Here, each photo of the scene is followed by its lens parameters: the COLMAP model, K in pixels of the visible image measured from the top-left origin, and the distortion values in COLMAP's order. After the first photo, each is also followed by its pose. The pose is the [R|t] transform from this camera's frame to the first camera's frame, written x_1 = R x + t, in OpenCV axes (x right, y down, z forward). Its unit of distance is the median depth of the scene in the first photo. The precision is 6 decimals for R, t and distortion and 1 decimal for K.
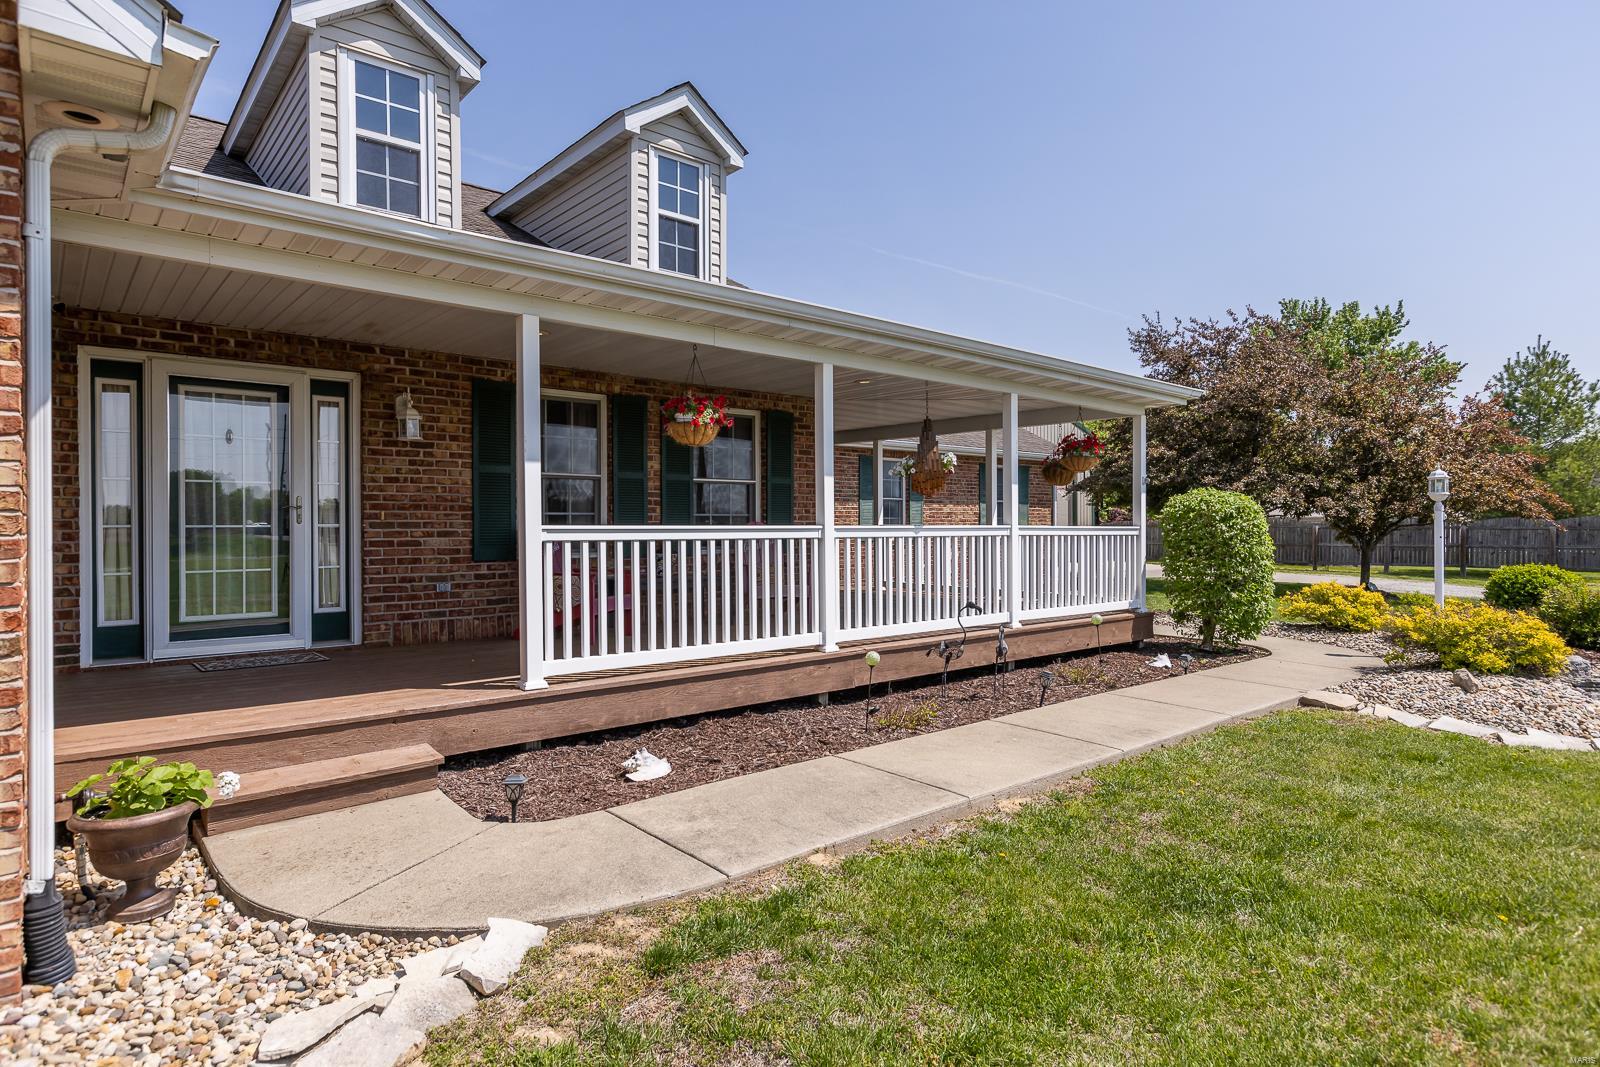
lens RADIAL K [[889.4, 0, 801.0], [0, 889.4, 529.1], [0, 0, 1]] dist [0.001071, 0.001044]
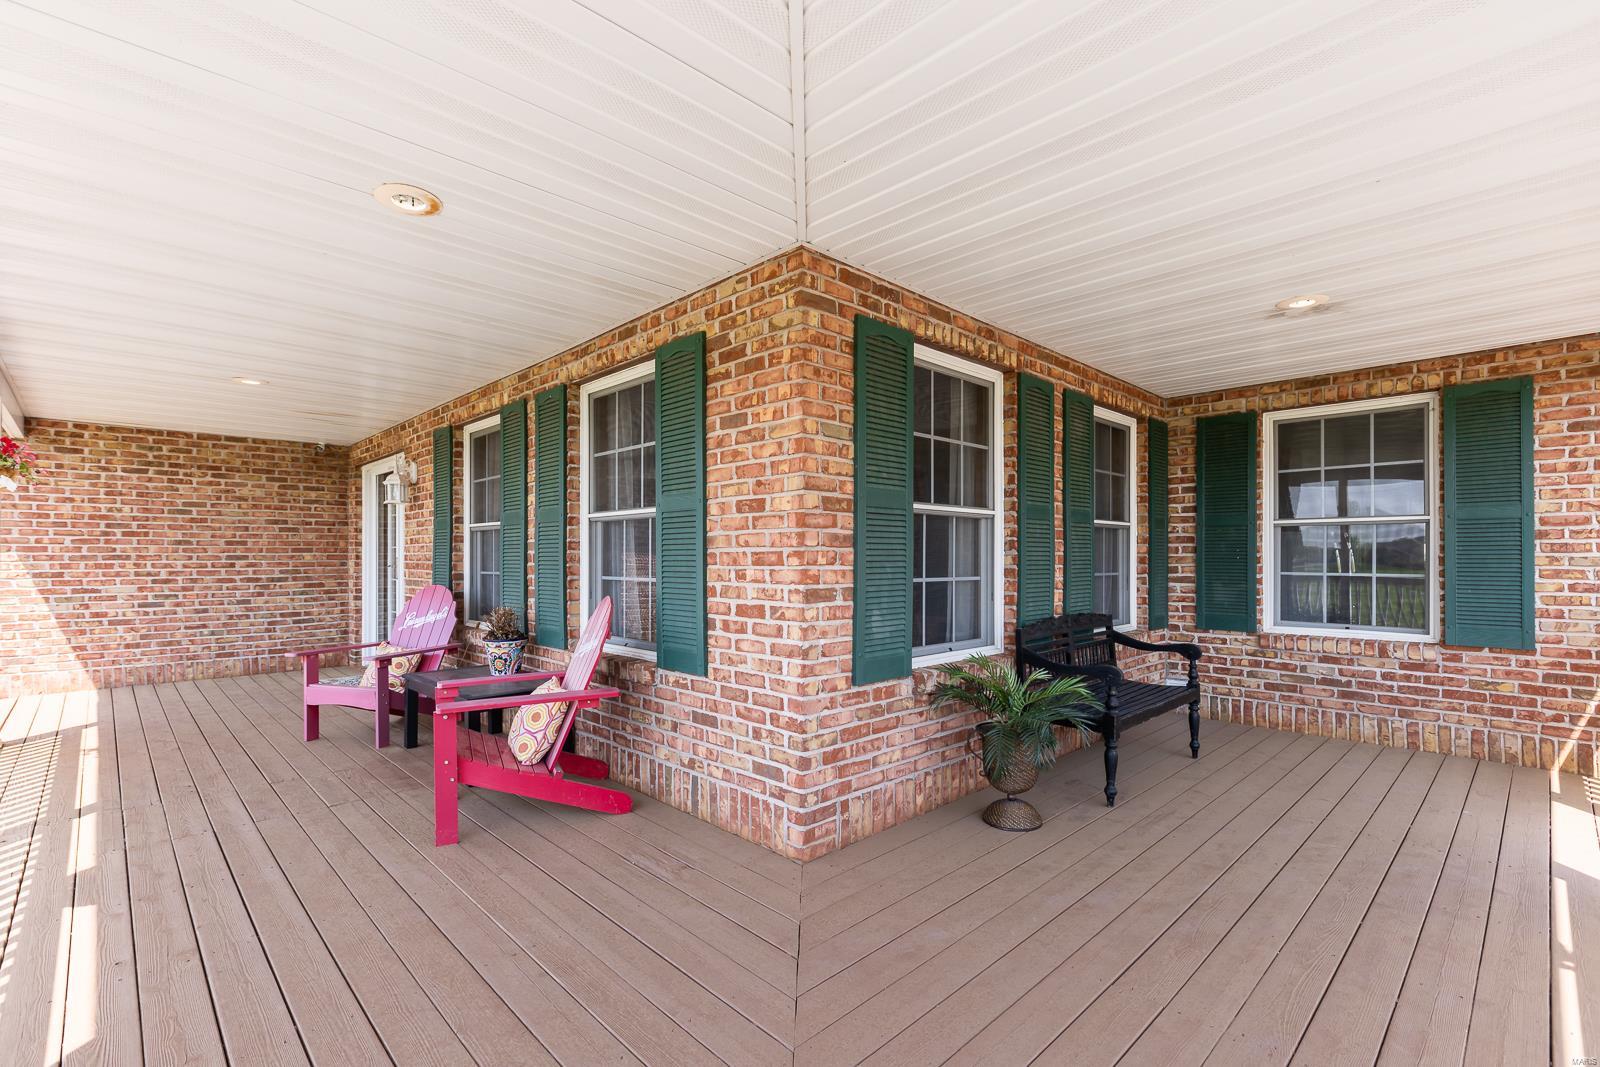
lens RADIAL K [[723.9, 0, 809.6], [0, 723.9, 550.1], [0, 0, 1]] dist [0.001698, 0.000977]
pose [[0.072767, -0.018714, -0.997173, 0.458298], [-0.002224, 0.999818, -0.018926, -0.035756], [0.997346, 0.003594, 0.072712, 1.465830]]
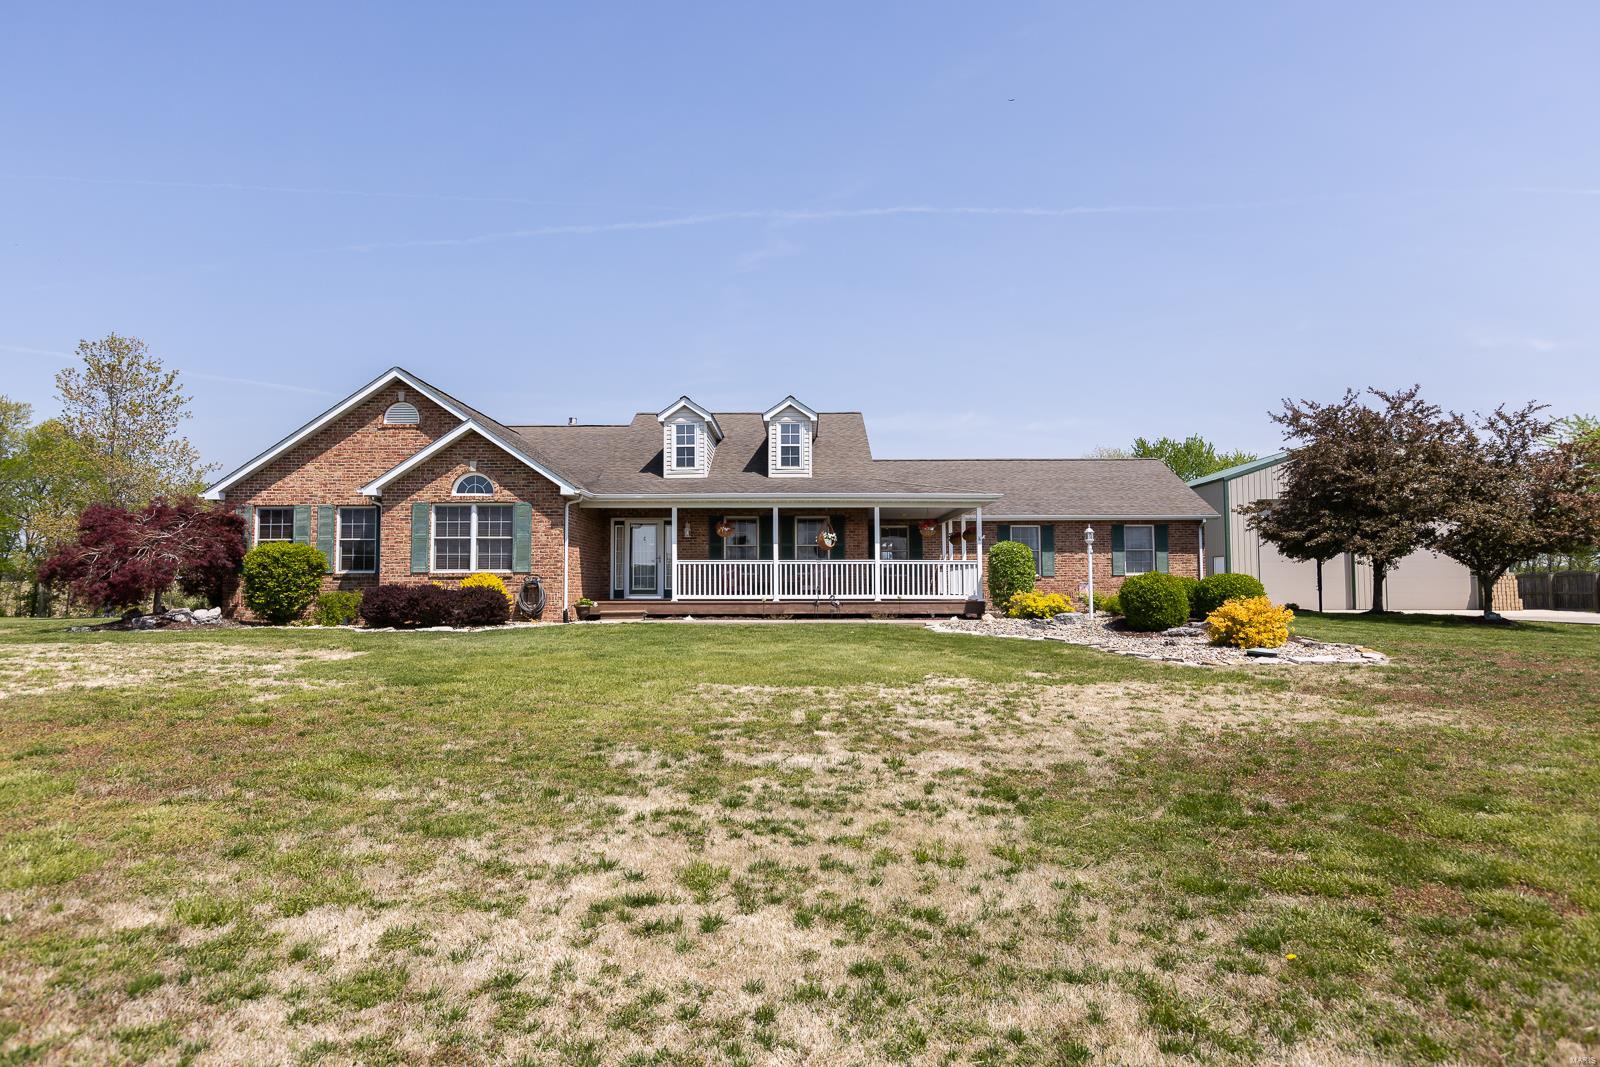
lens RADIAL K [[923.7, 0, 795.2], [0, 923.7, 525.9], [0, 0, 1]] dist [-0.006697, -0.000874]
pose [[0.749773, -0.043356, -0.660273, 2.161256], [-0.004688, 0.997478, -0.070821, 0.103410], [0.661678, 0.056195, 0.747679, -1.317863]]
